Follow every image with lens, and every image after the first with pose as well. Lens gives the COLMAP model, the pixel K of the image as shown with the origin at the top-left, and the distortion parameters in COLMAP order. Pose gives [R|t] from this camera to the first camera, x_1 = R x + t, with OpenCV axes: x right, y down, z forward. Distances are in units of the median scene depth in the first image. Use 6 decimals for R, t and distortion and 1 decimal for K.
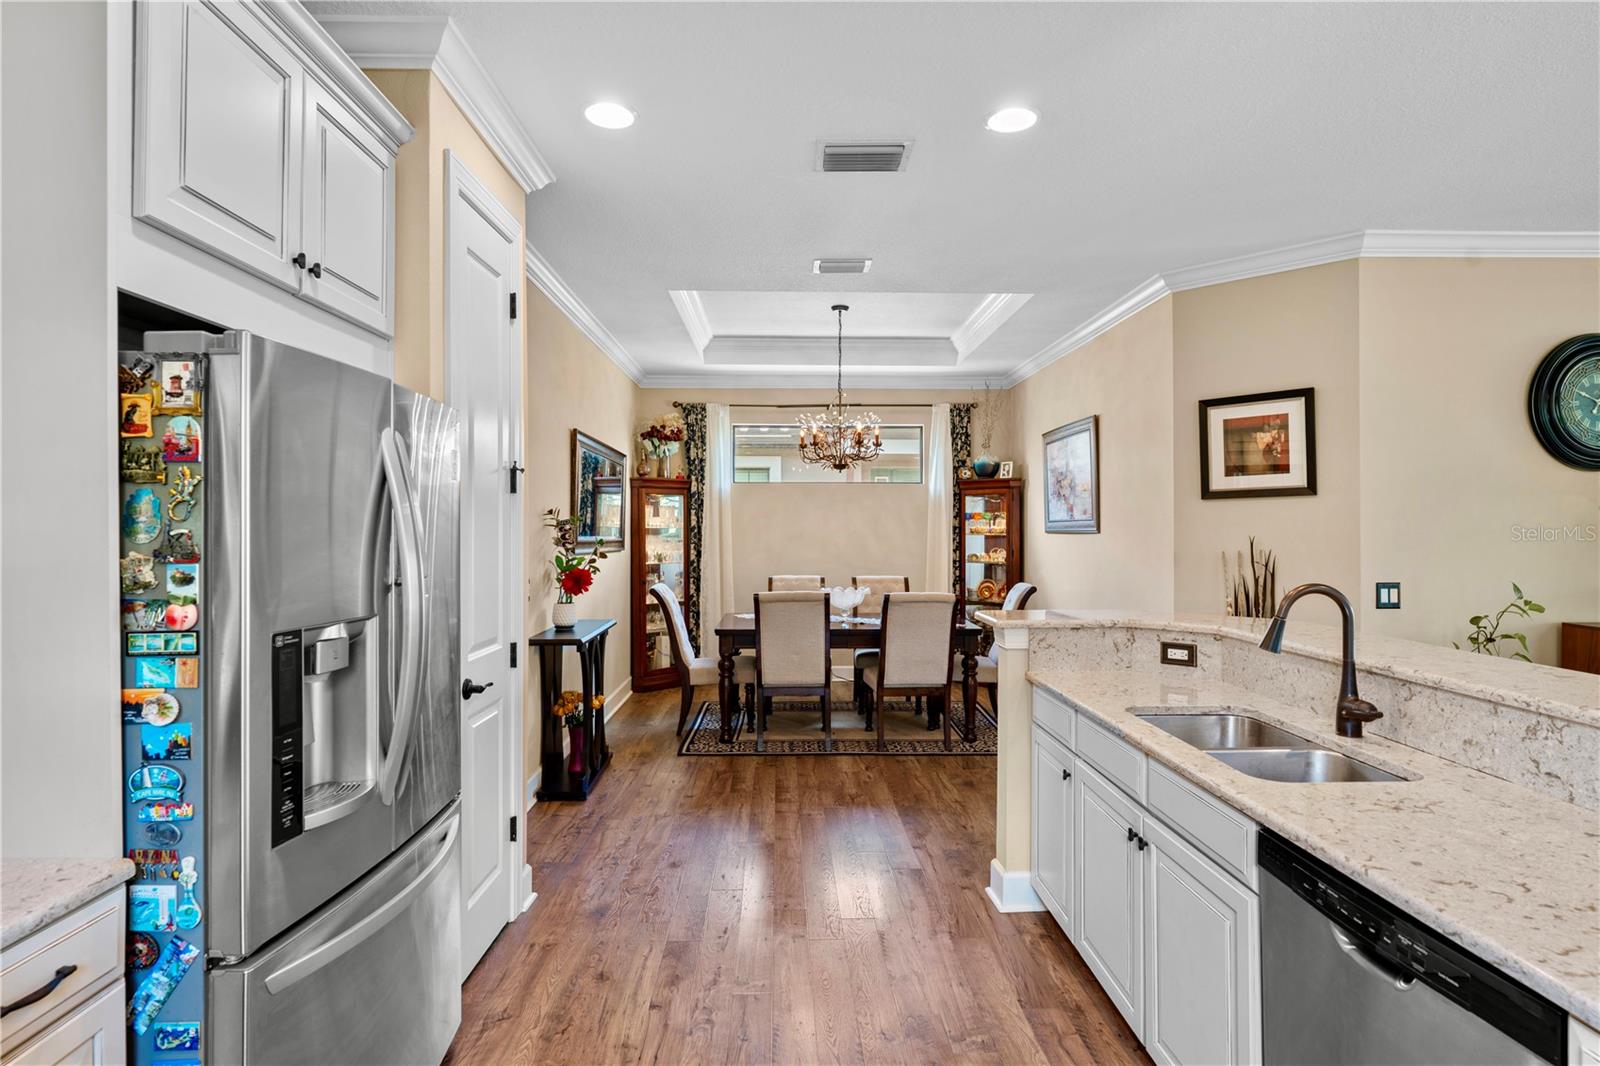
lens RADIAL K [[809.9, 0, 807.2], [0, 809.9, 526.4], [0, 0, 1]] dist [-0.001372, -0.000889]
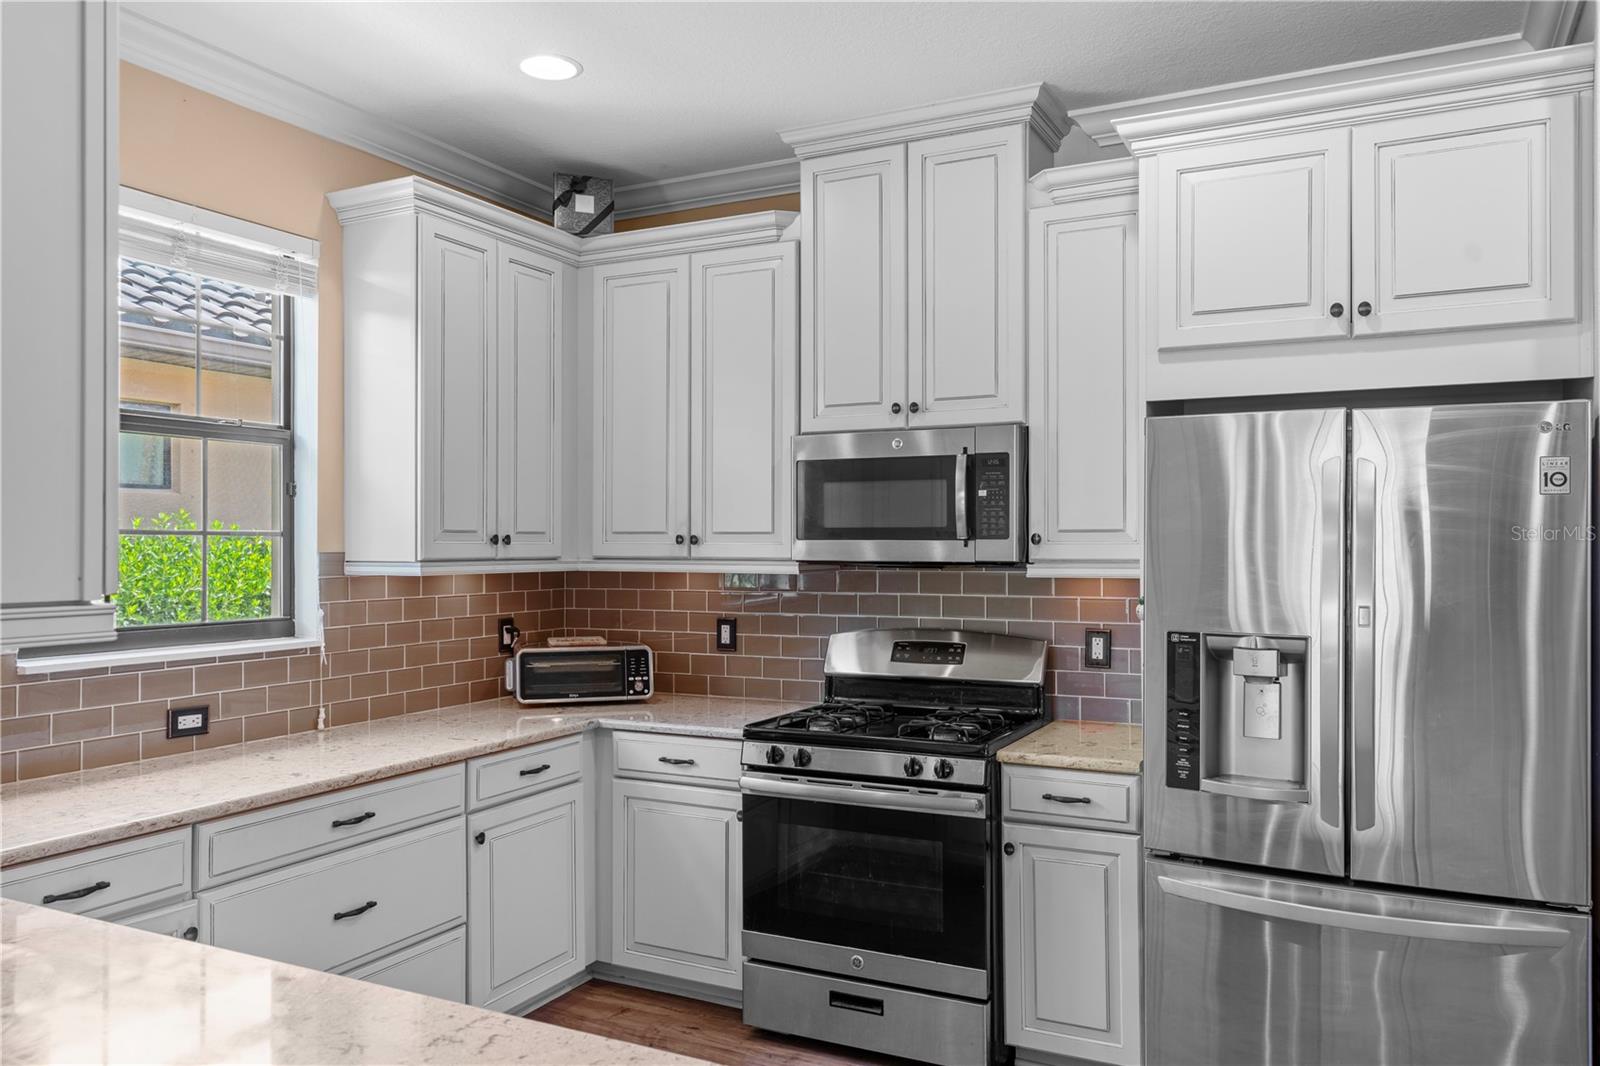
lens RADIAL K [[1154.5, 0, 796.2], [0, 1154.5, 543.6], [0, 0, 1]] dist [-0.003064, -0.003398]
pose [[-0.467394, -0.001451, -0.884048, 0.255426], [0.001380, 0.999996, -0.002371, -0.002262], [0.884048, -0.002328, -0.467390, 0.253450]]
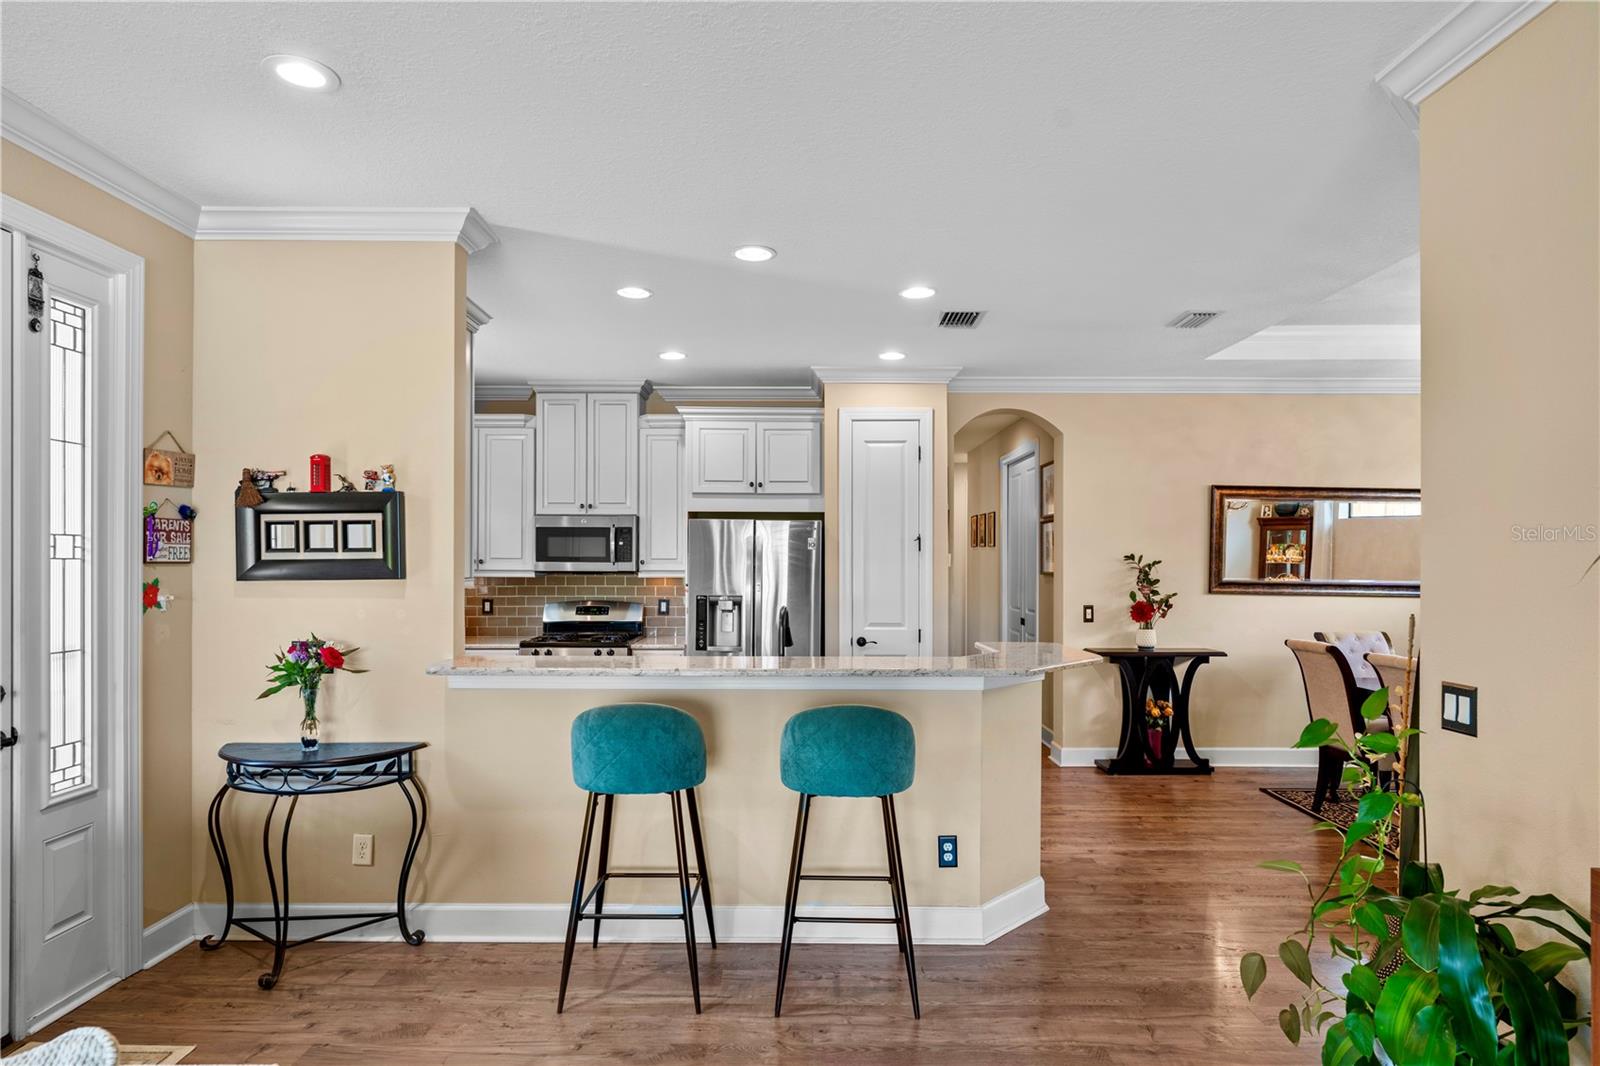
lens RADIAL K [[882.7, 0, 794.5], [0, 882.7, 566.9], [0, 0, 1]] dist [0.000911, 0.000258]
pose [[-0.019580, 0.005345, -0.999794, 0.667239], [-0.001958, 0.999984, 0.005385, -0.005182], [0.999806, 0.002063, -0.019570, 0.290058]]
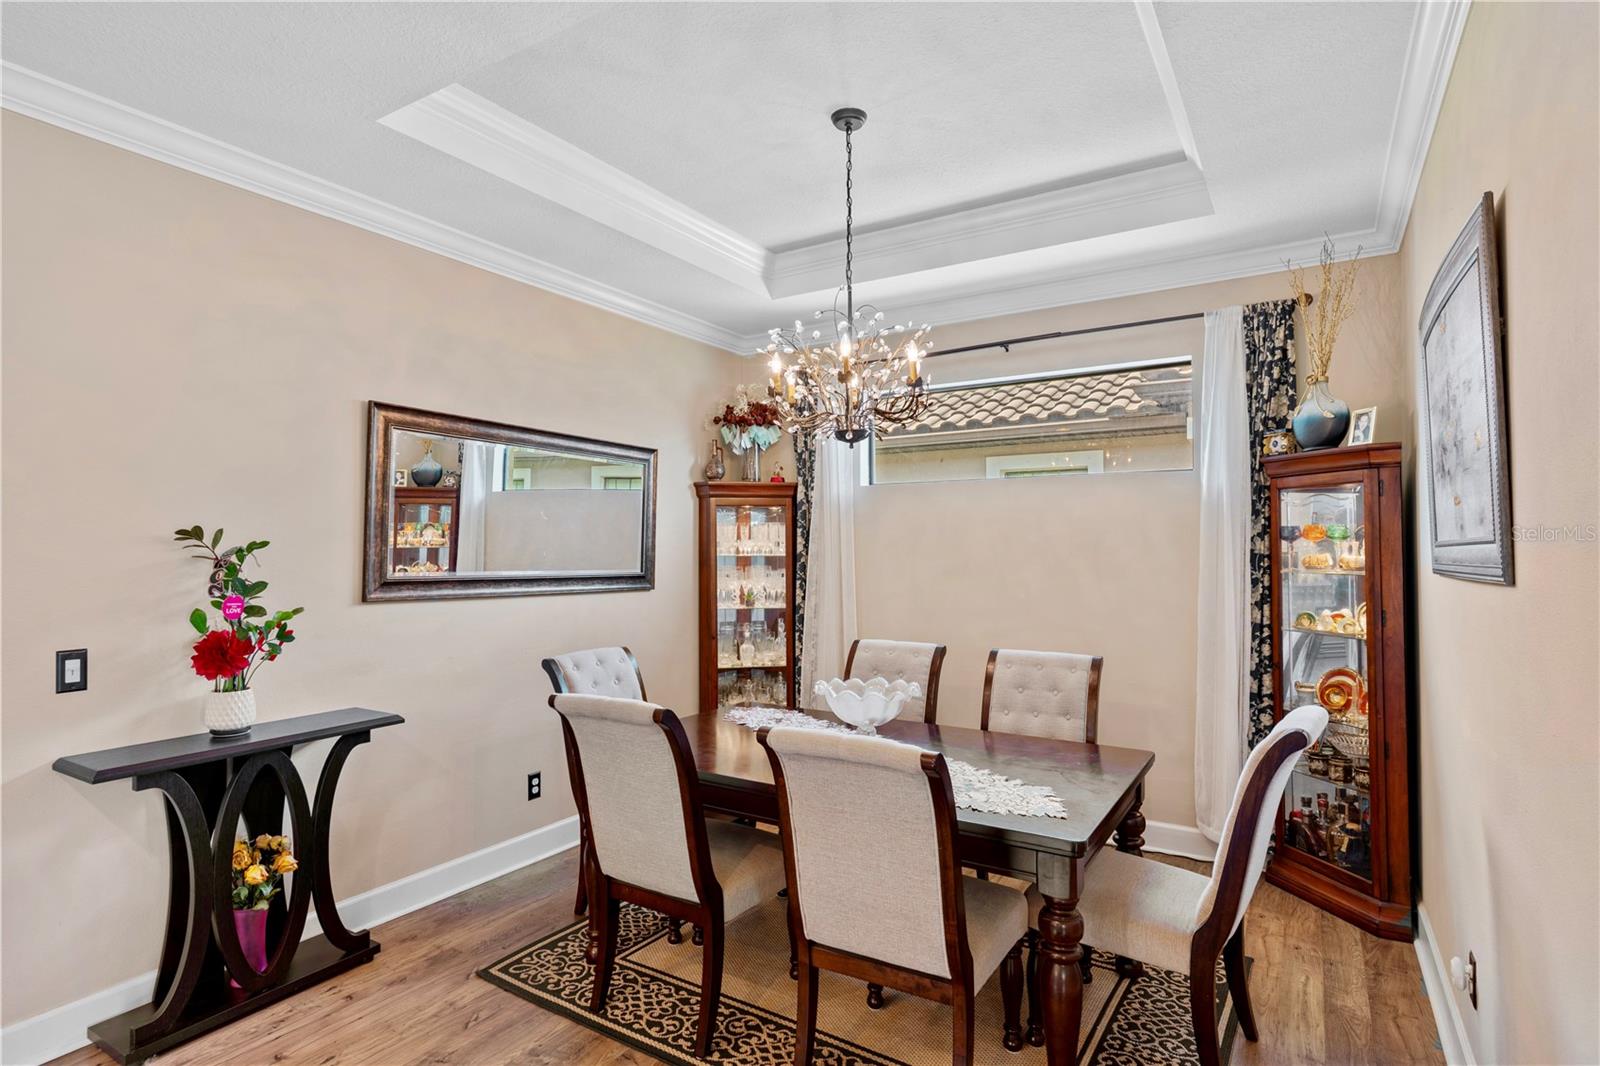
lens RADIAL K [[809.9, 0, 796.7], [0, 809.9, 536.5], [0, 0, 1]] dist [-0.001372, -0.000889]
pose [[0.838310, -0.008983, -0.545119, 0.218123], [0.000767, 0.999883, -0.015296, -0.003594], [0.545193, 0.012405, 0.838219, 0.447085]]
